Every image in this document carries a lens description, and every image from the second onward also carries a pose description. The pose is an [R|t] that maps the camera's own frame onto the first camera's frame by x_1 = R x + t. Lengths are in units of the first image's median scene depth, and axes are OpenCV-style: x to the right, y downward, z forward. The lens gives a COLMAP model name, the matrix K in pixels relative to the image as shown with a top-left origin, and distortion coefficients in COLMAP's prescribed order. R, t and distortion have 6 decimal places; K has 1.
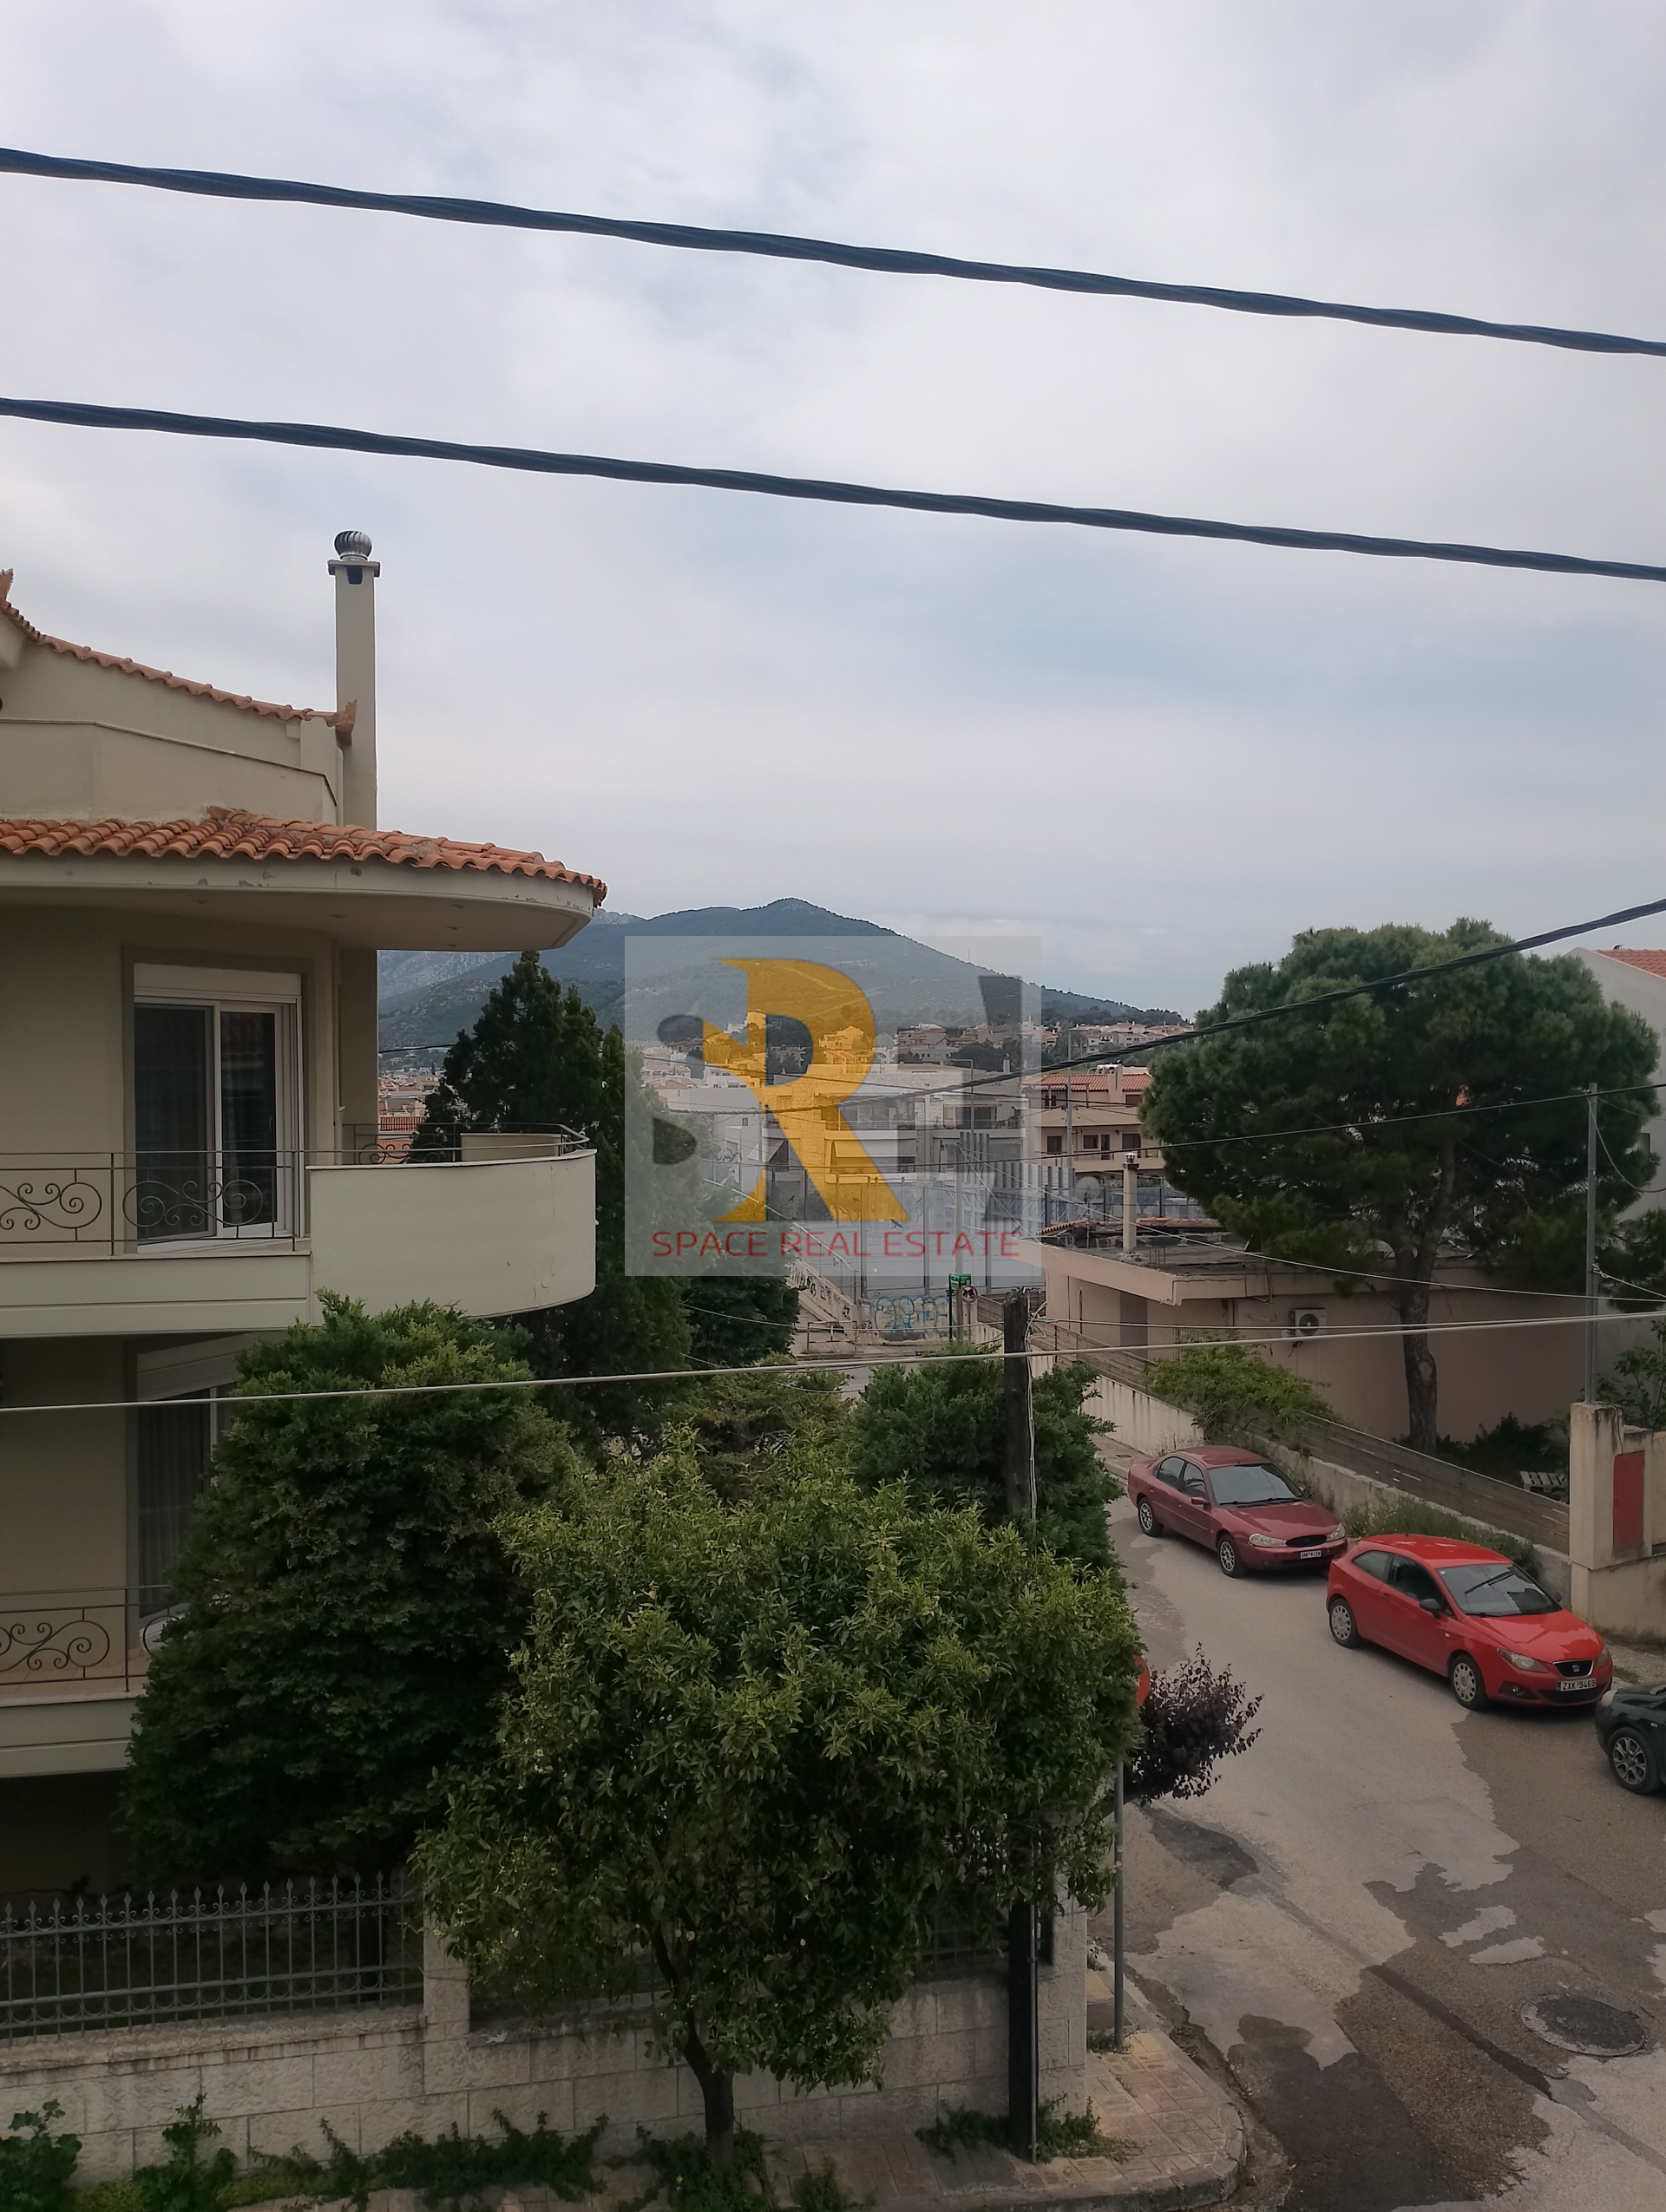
lens RADIAL K [[1723.2, 0, 844.8], [0, 1723.2, 1104.6], [0, 0, 1]] dist [0.060485, -0.145704]
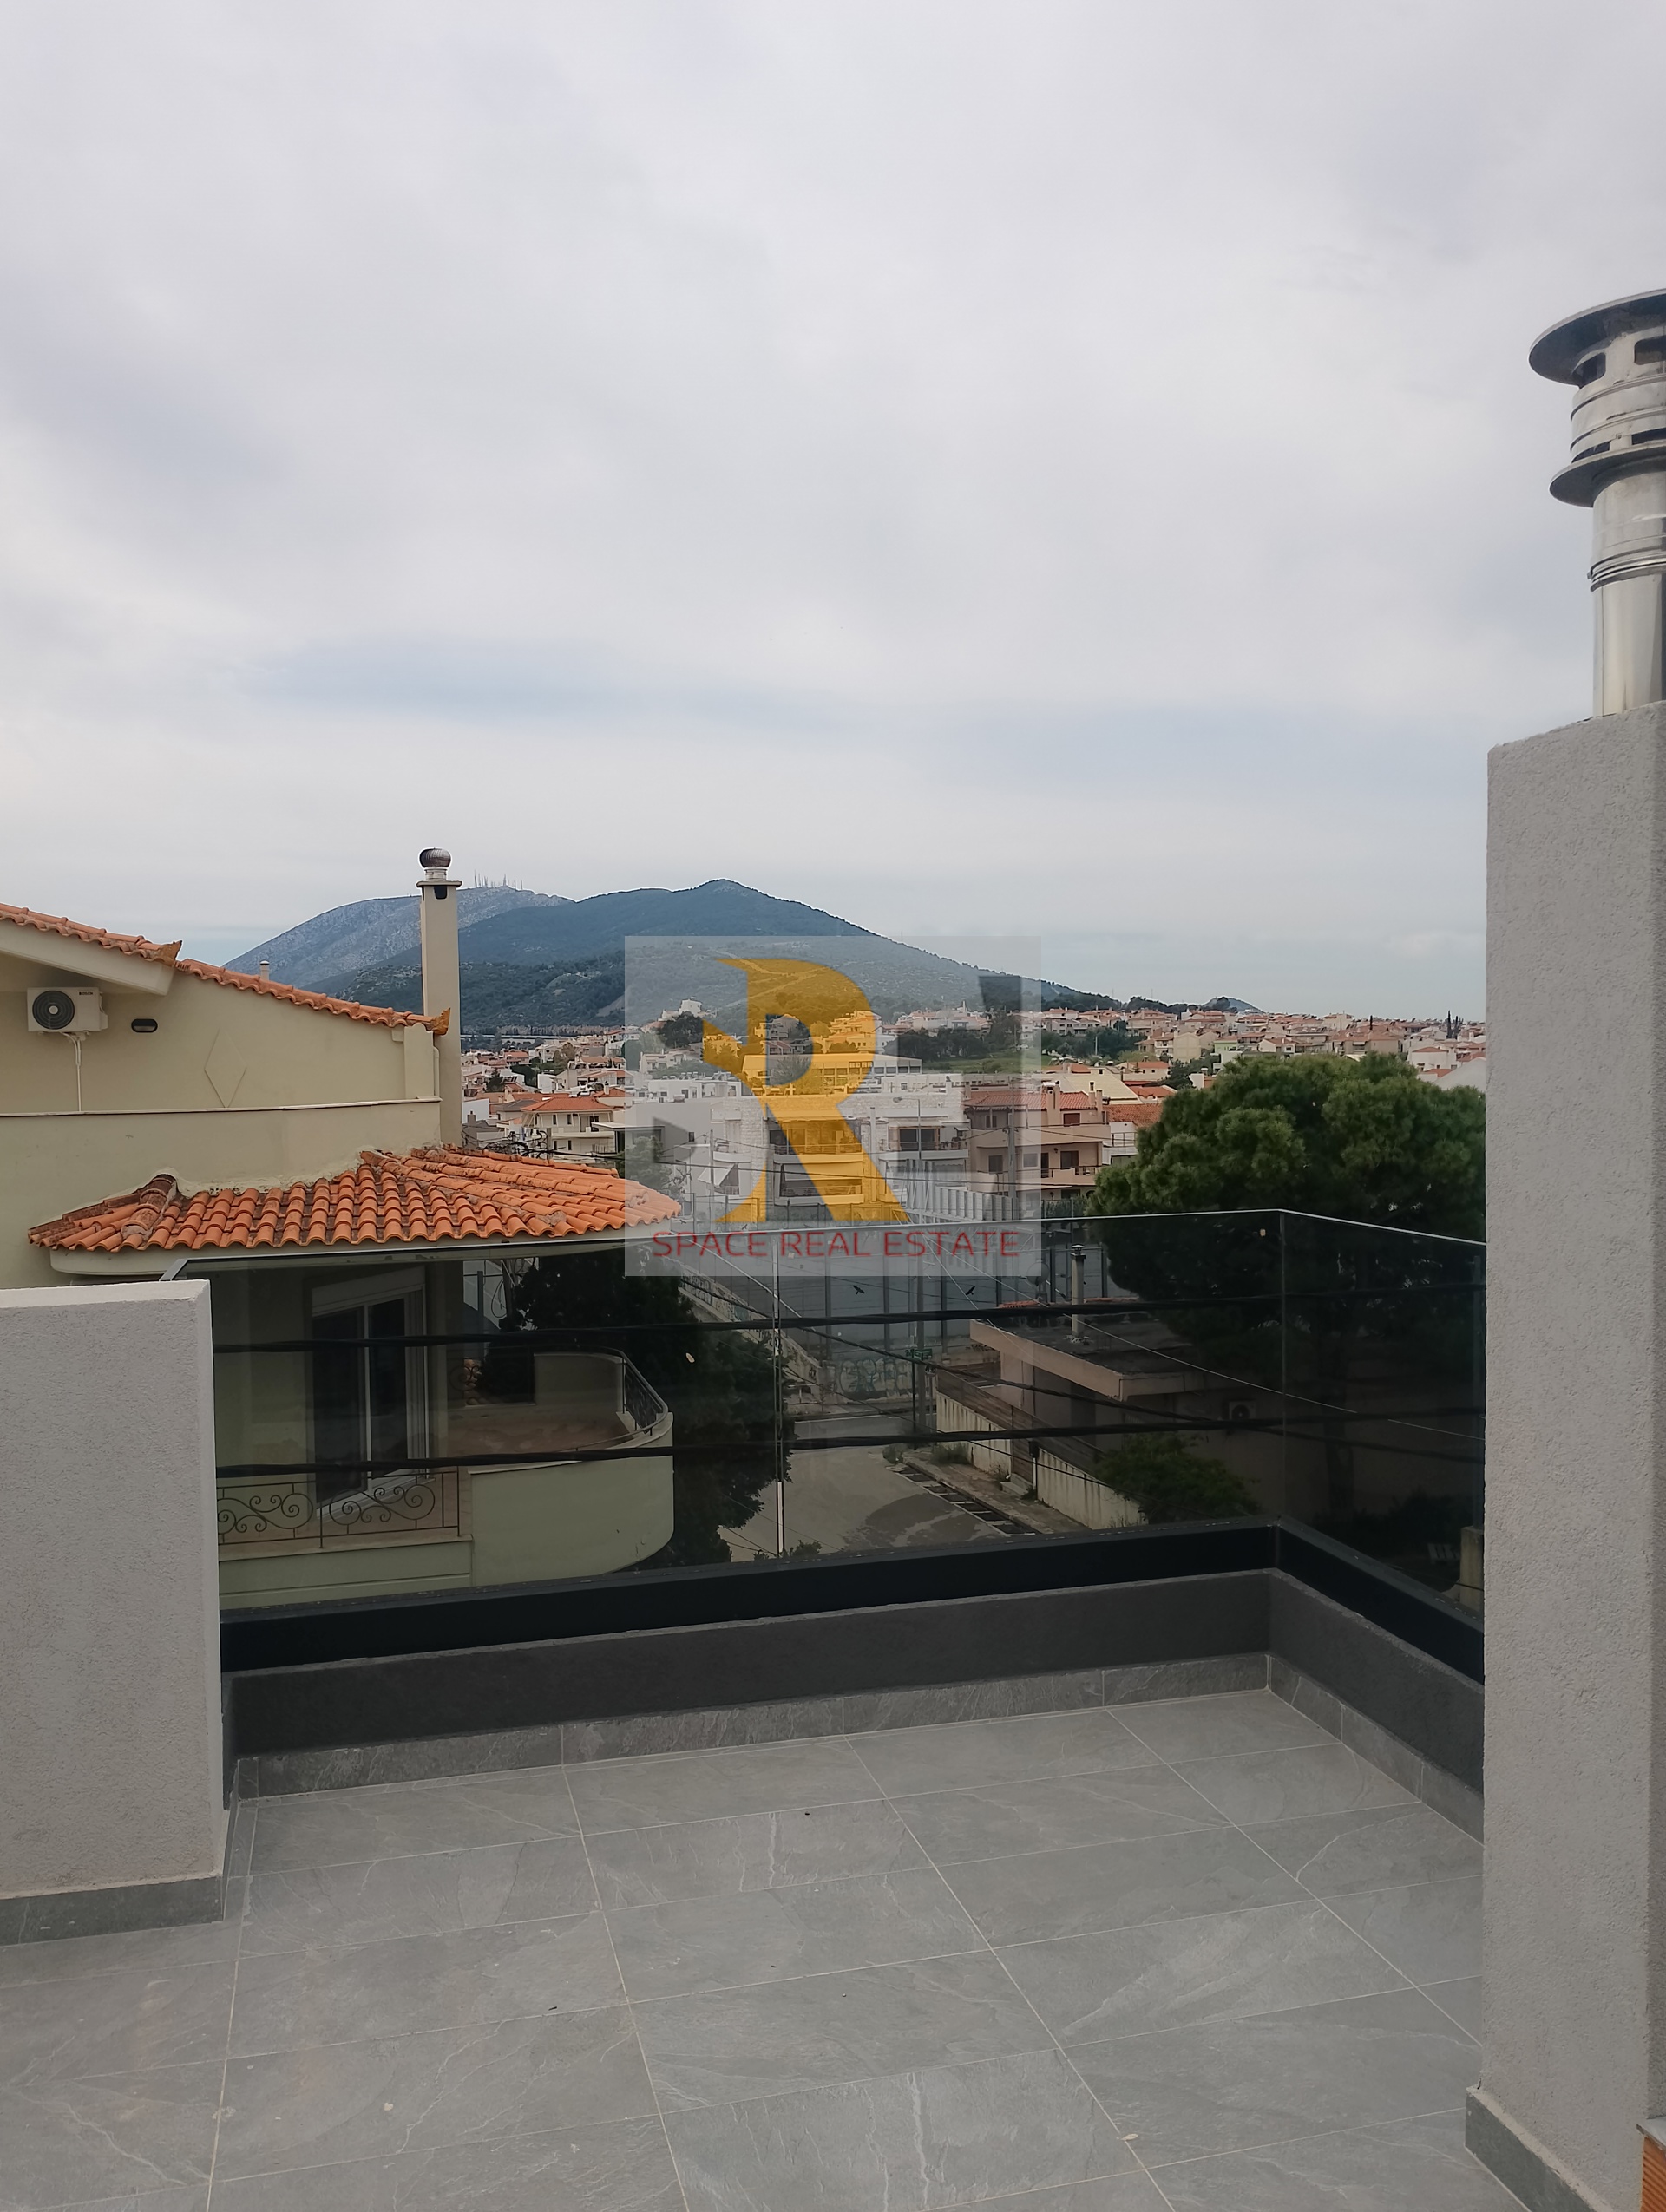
lens RADIAL K [[1717.6, 0, 833.3], [0, 1717.6, 1106.7], [0, 0, 1]] dist [0.057495, -0.155954]
pose [[0.999458, -0.012141, 0.030609, -0.029270], [0.011825, 0.999875, 0.010509, -0.096782], [-0.030733, -0.010141, 0.999476, -0.114347]]
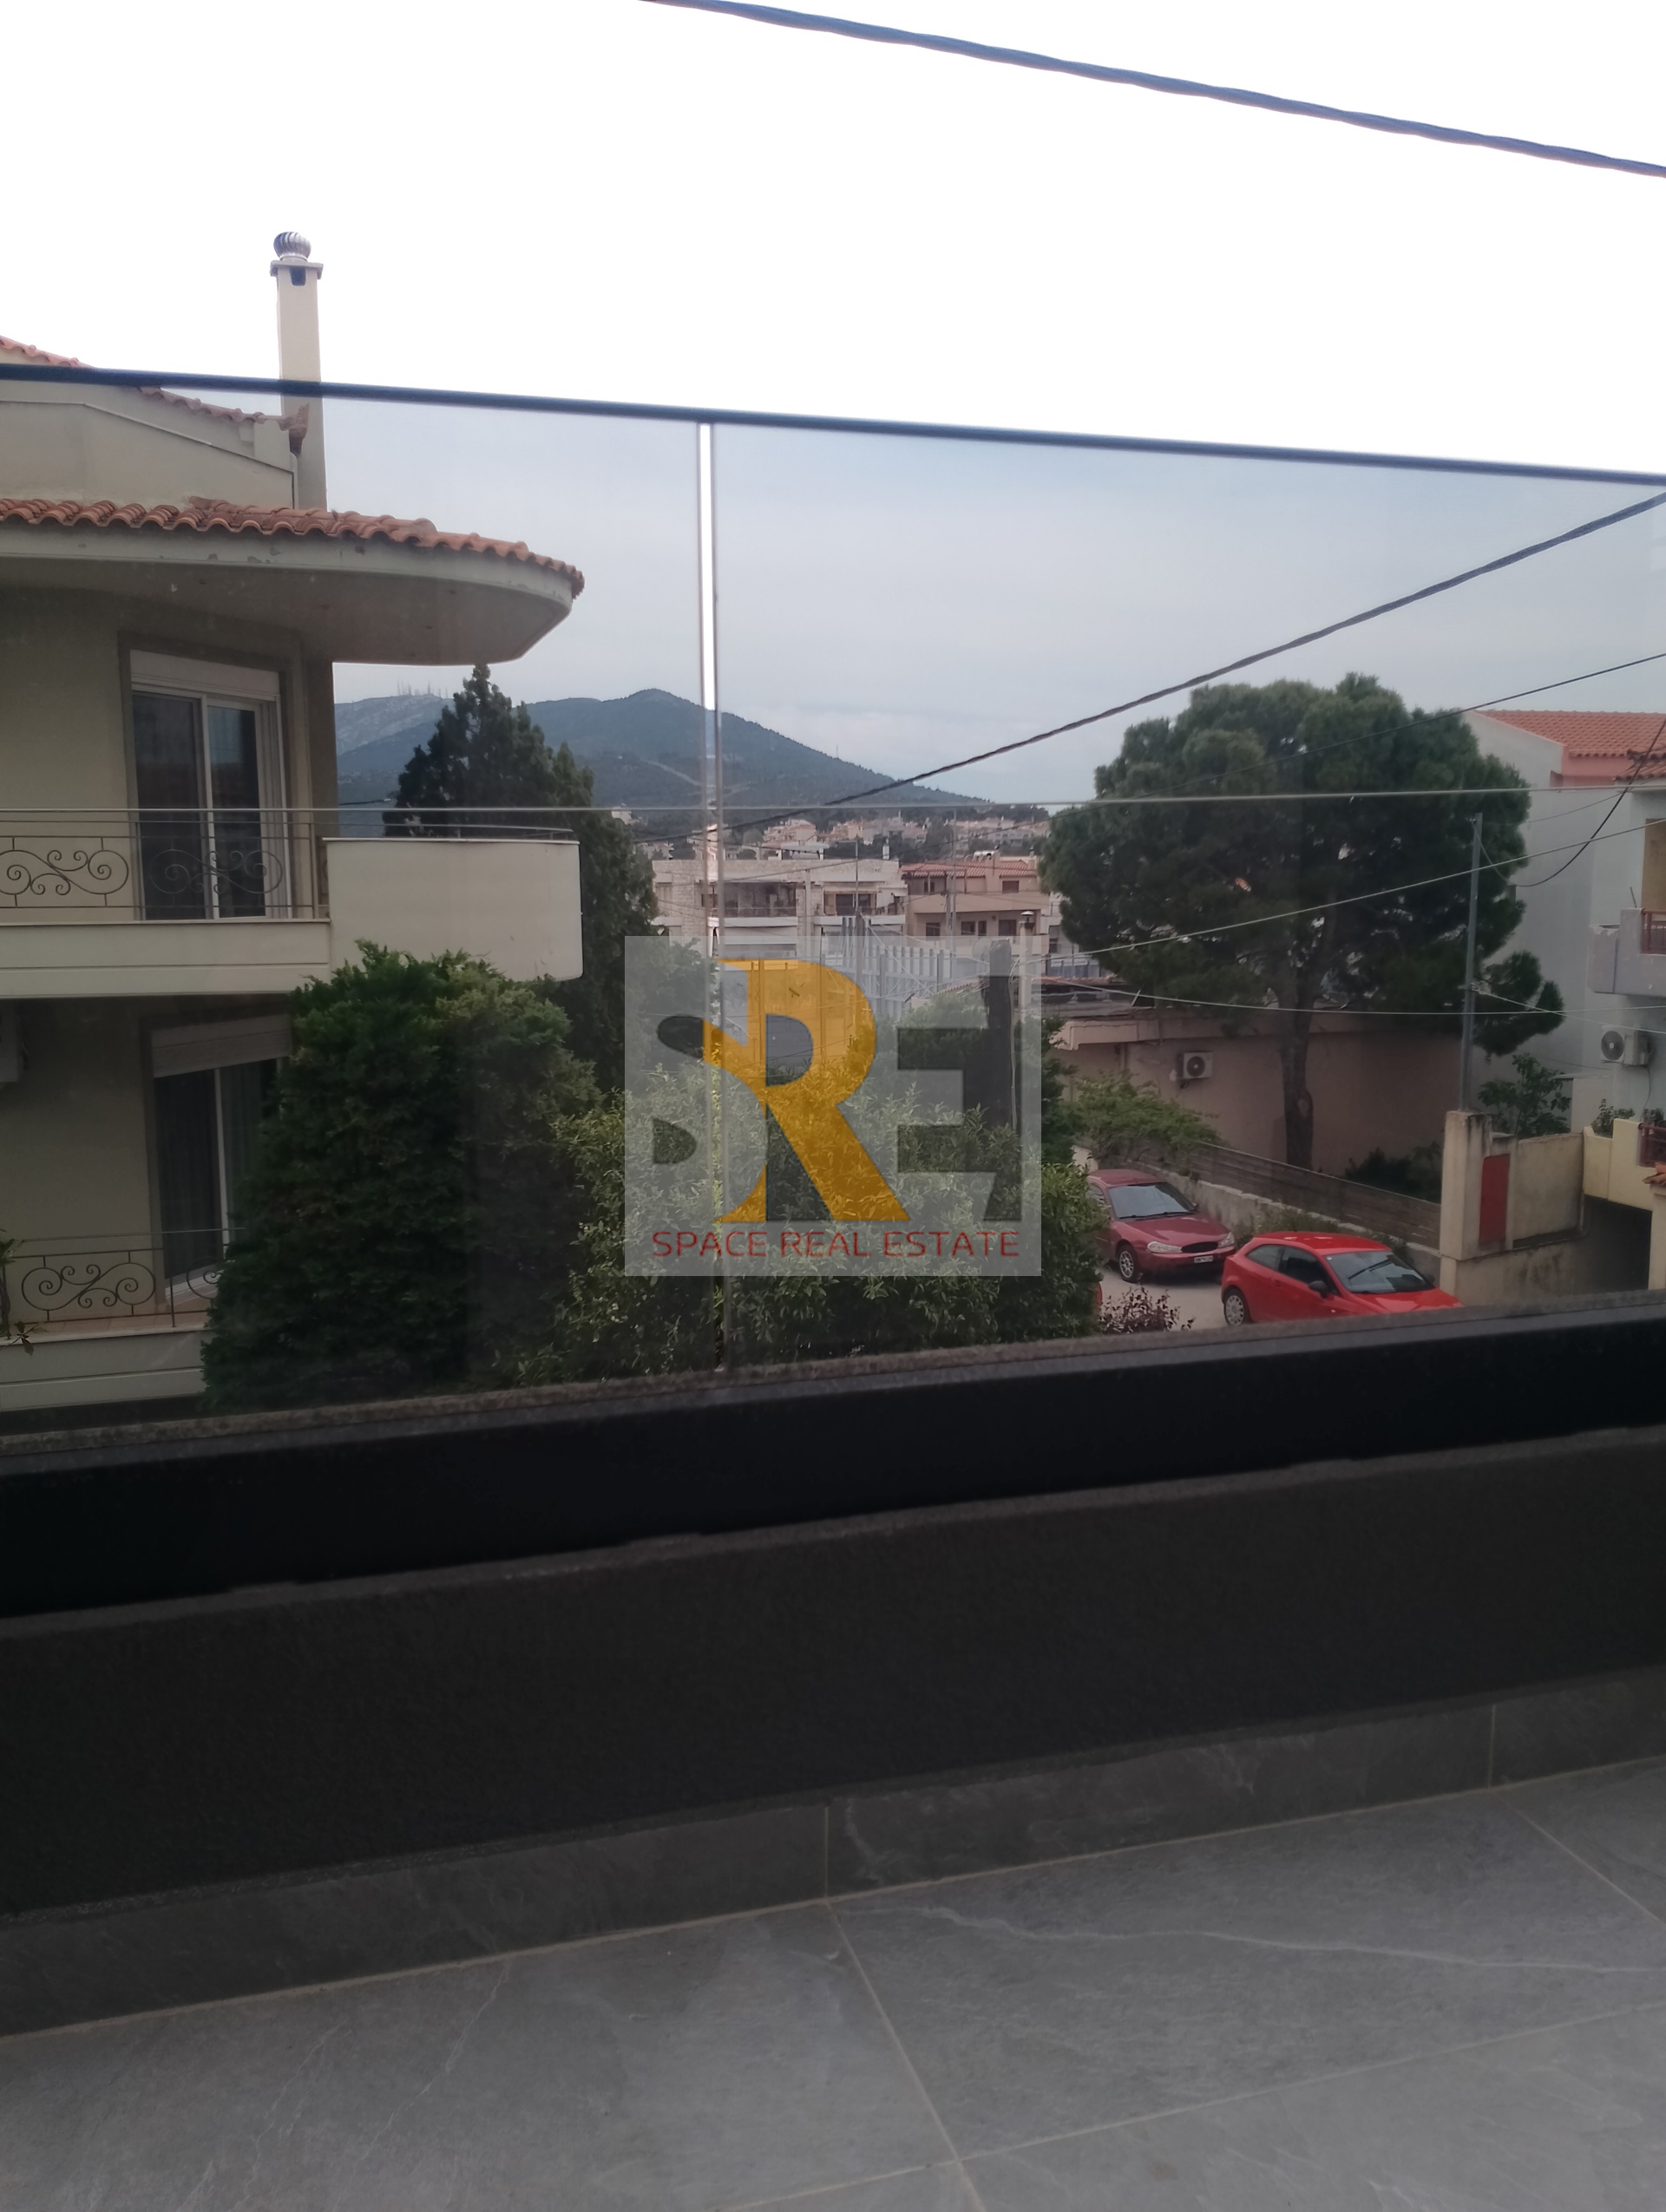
lens RADIAL K [[1715.6, 0, 846.0], [0, 1715.6, 1105.1], [0, 0, 1]] dist [0.072810, -0.158243]
pose [[0.997084, -0.011675, 0.075415, -0.029066], [0.002675, 0.992968, 0.118355, 0.028878], [-0.076267, -0.117809, 0.990103, -0.034006]]
